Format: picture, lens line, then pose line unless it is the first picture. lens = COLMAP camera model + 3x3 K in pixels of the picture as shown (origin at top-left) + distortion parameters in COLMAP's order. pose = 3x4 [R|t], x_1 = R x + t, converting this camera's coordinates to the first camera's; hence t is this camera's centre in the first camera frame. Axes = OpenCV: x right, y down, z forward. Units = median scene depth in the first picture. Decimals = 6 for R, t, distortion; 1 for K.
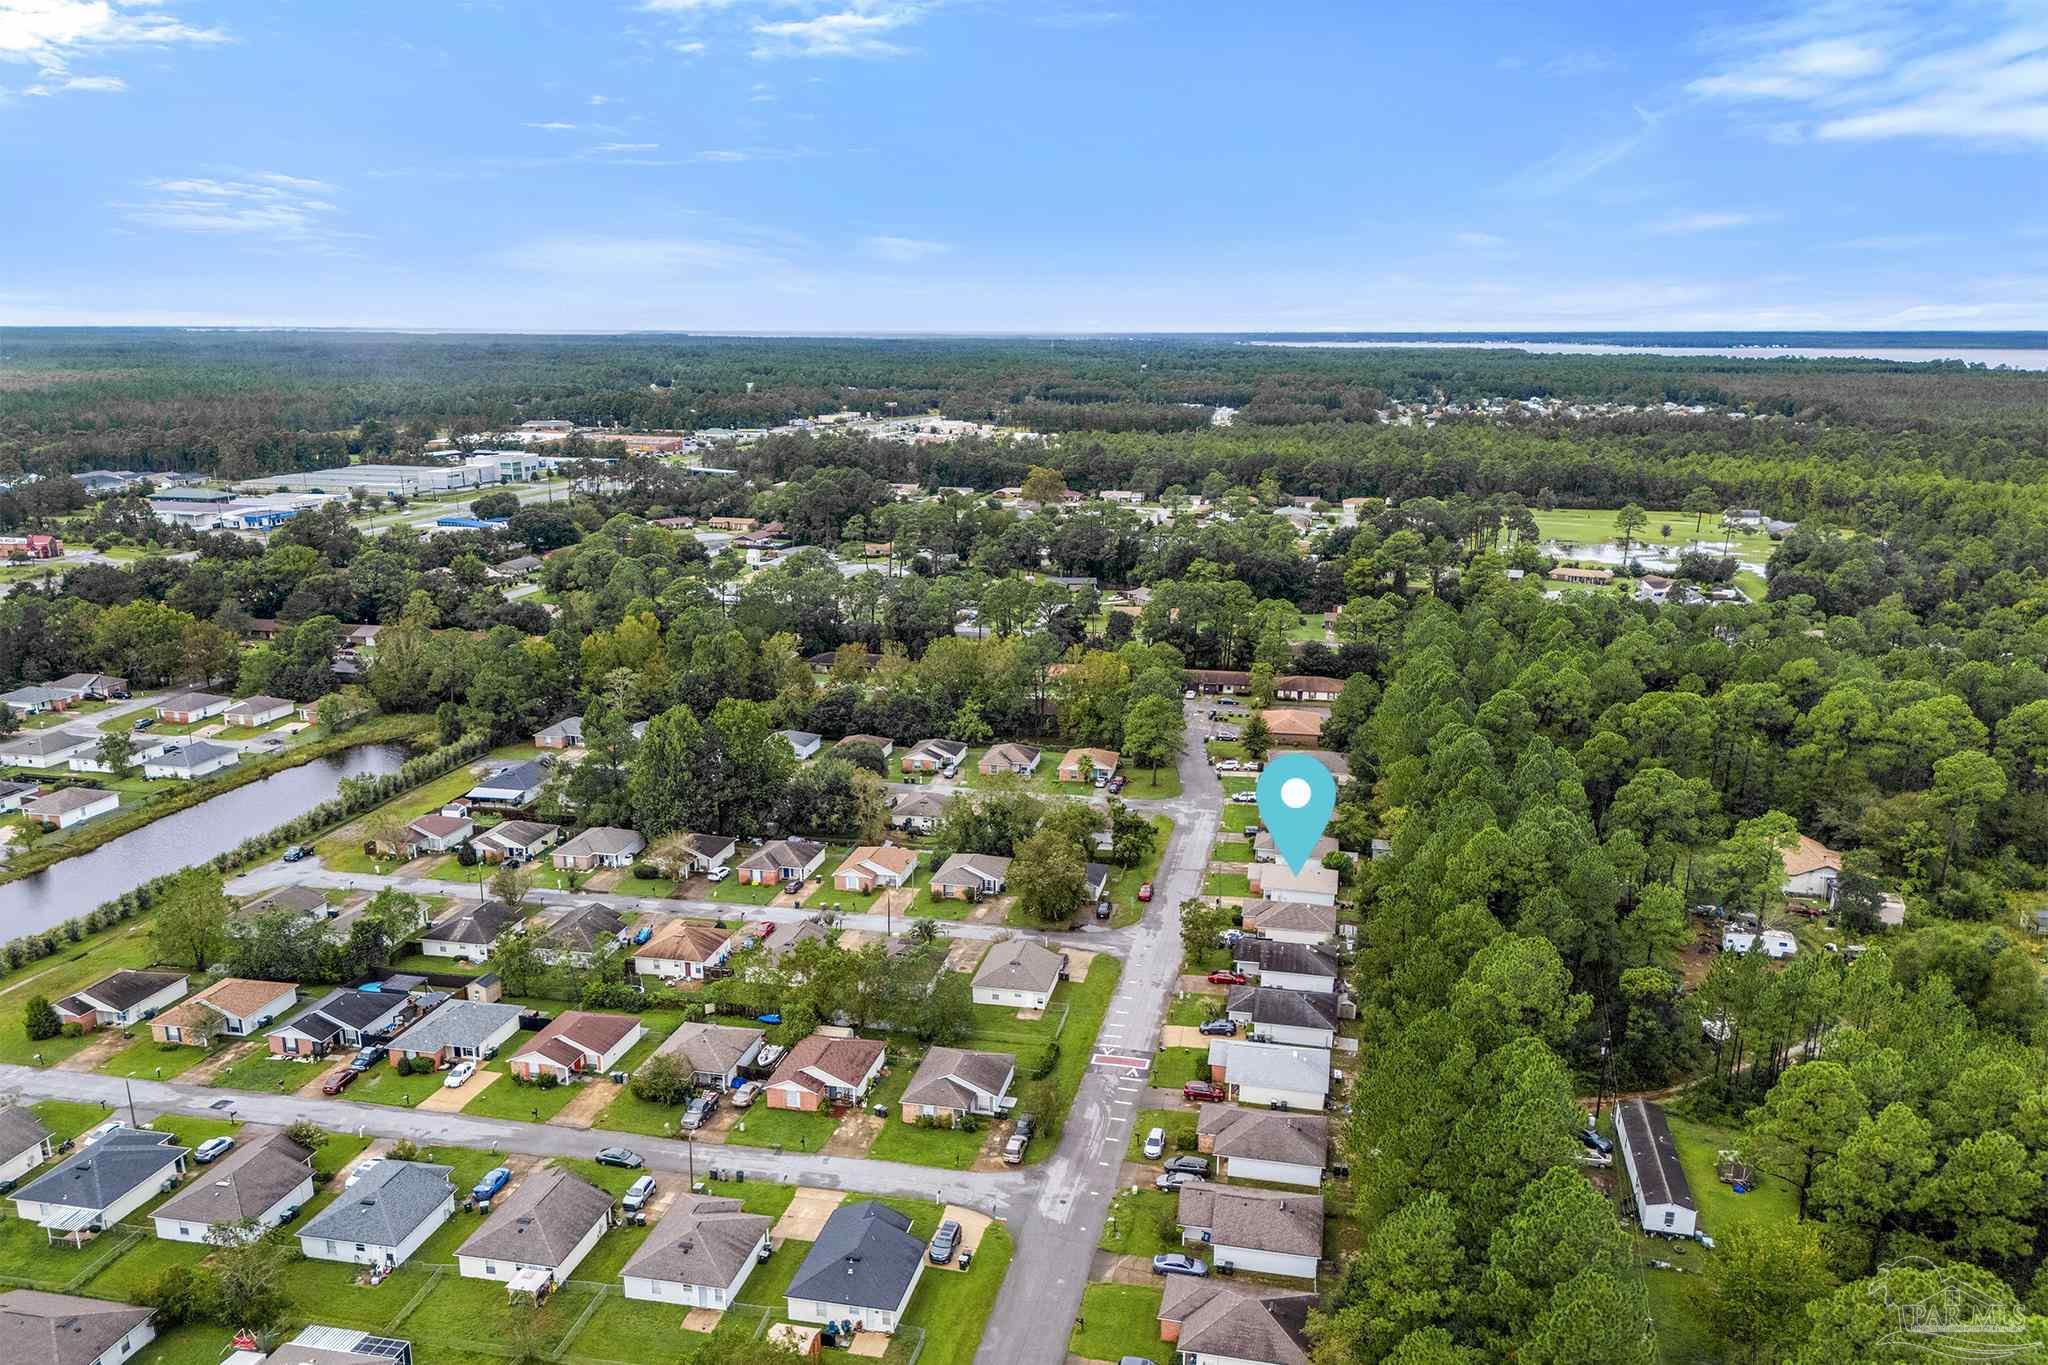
lens RADIAL K [[1477.2, 0, 1028.7], [0, 1477.2, 683.2], [0, 0, 1]] dist [0.021511, -0.002279]
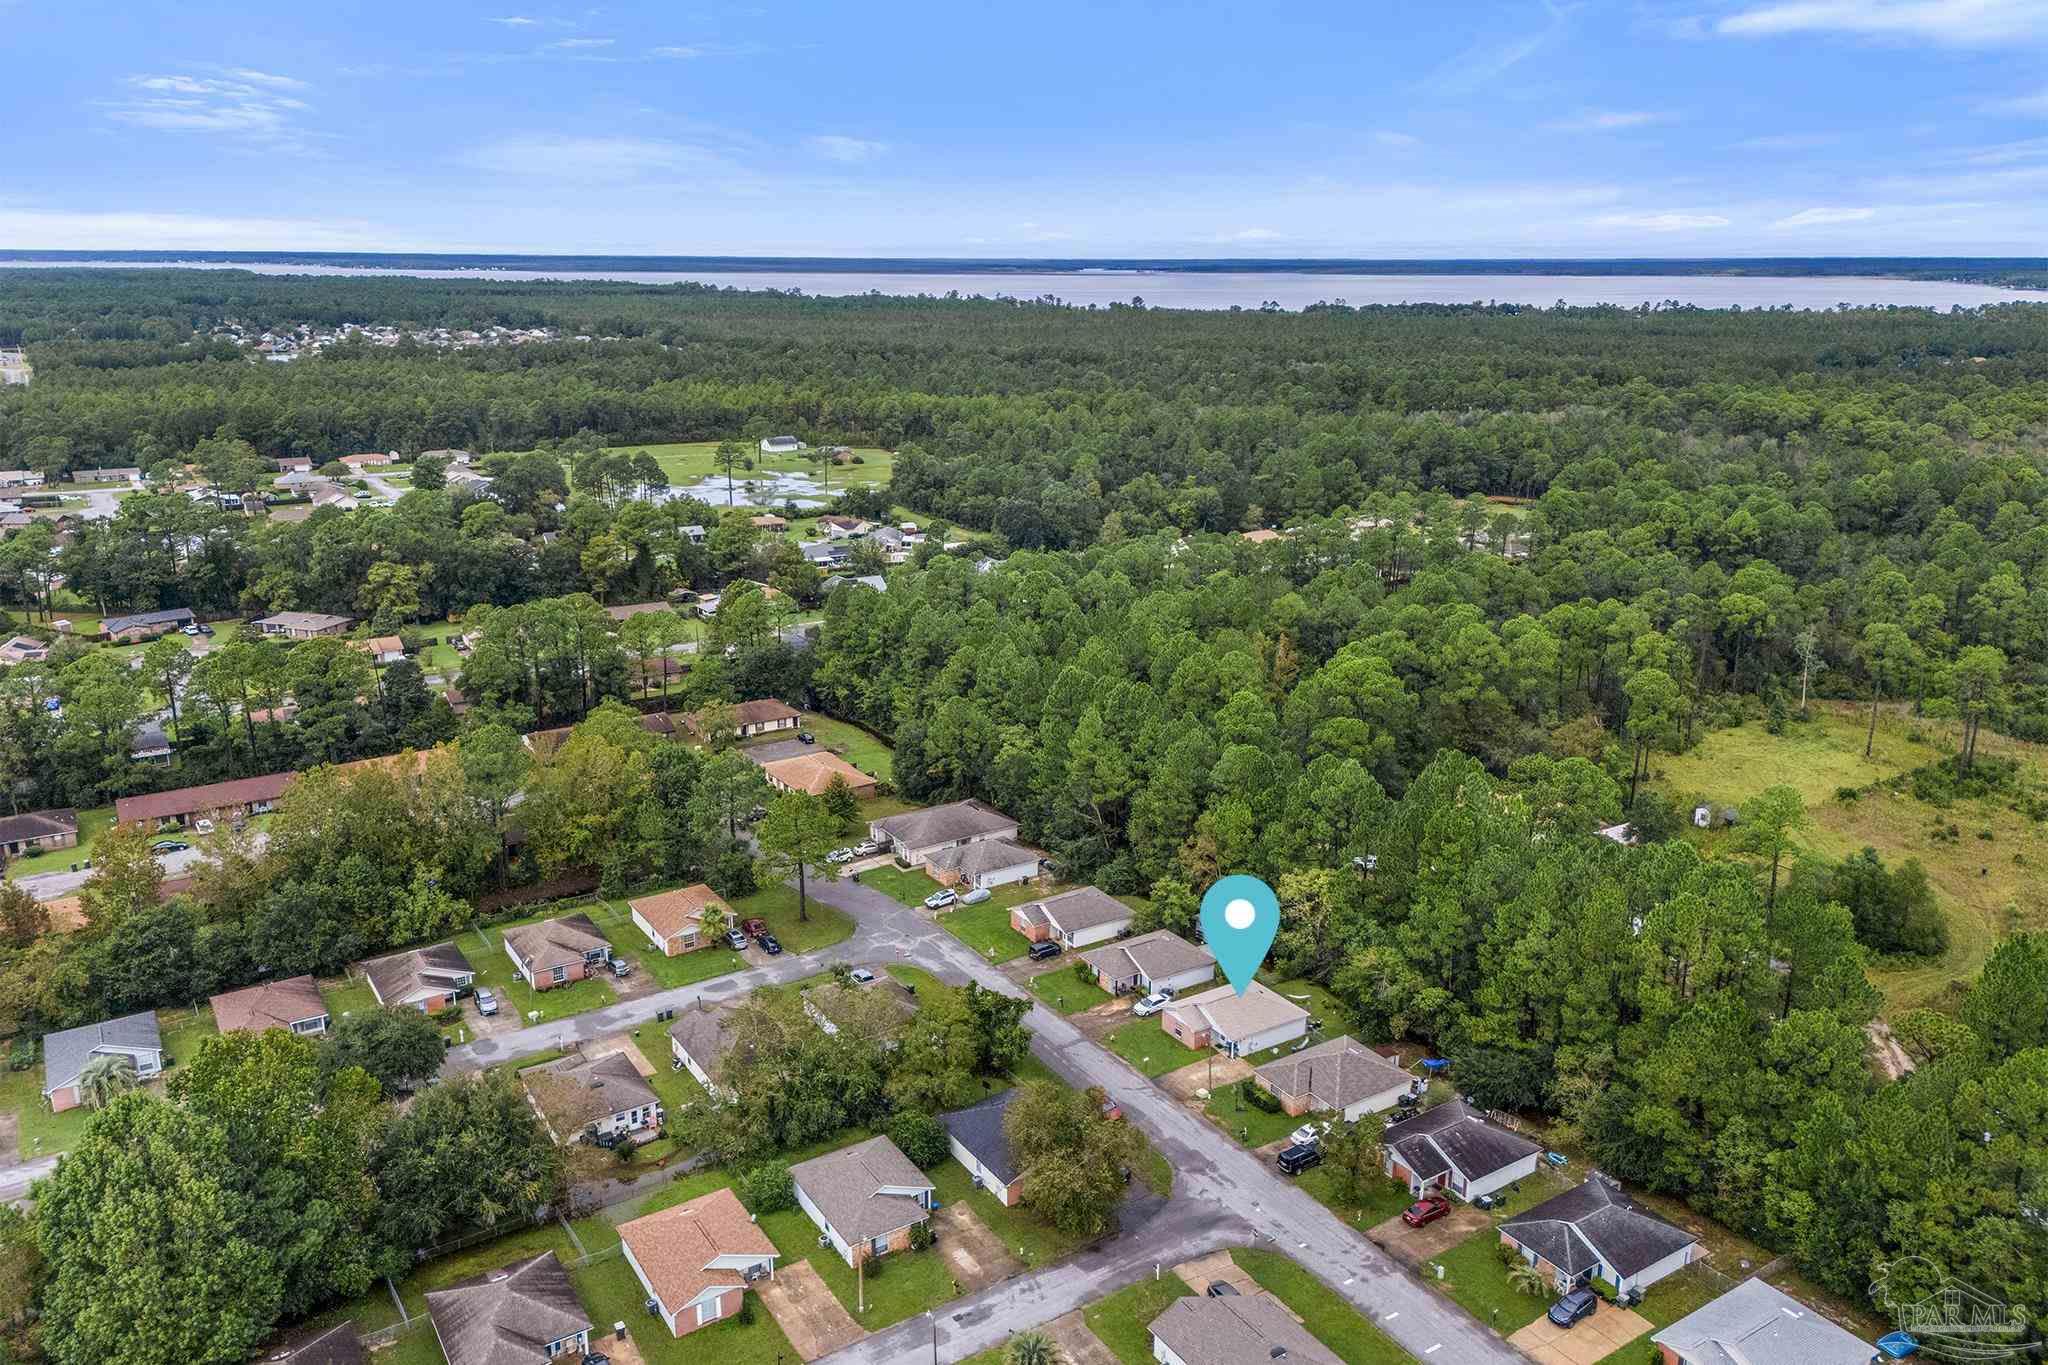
lens RADIAL K [[1461.0, 0, 1023.4], [0, 1461.0, 674.2], [0, 0, 1]] dist [0.022897, 0.001081]
pose [[0.709429, -0.190629, 0.678507, -0.225822], [0.159079, 0.981192, 0.109341, -0.081262], [-0.686589, 0.030366, 0.726411, 0.346814]]
